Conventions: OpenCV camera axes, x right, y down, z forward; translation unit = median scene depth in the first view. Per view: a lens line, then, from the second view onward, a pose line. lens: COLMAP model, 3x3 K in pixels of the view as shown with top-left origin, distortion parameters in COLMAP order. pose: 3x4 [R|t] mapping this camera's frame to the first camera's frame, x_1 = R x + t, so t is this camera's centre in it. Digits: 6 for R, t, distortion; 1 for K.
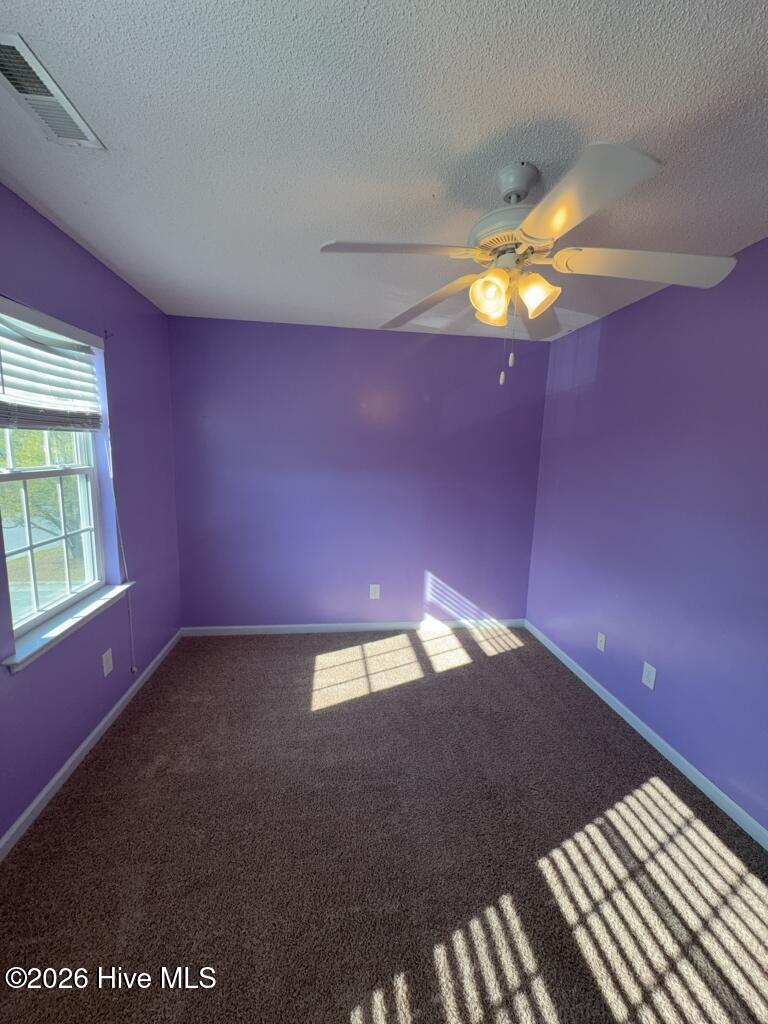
lens RADIAL K [[408.9, 0, 383.1], [0, 408.9, 512.1], [0, 0, 1]] dist [0.002144, 0.000282]
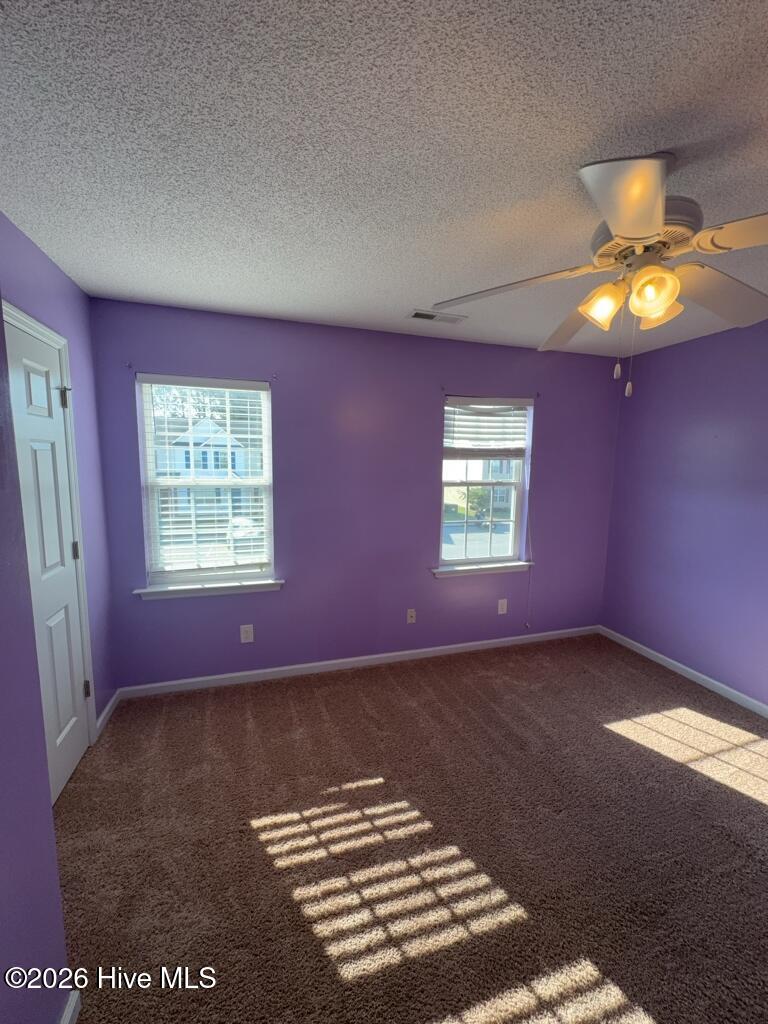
lens RADIAL K [[408.9, 0, 381.8], [0, 408.9, 510.2], [0, 0, 1]] dist [0.002144, 0.000282]
pose [[0.161135, 0.090709, -0.982755, 0.741248], [-0.151181, 0.986284, 0.066247, -0.027638], [0.975285, 0.137899, 0.172638, 0.230155]]
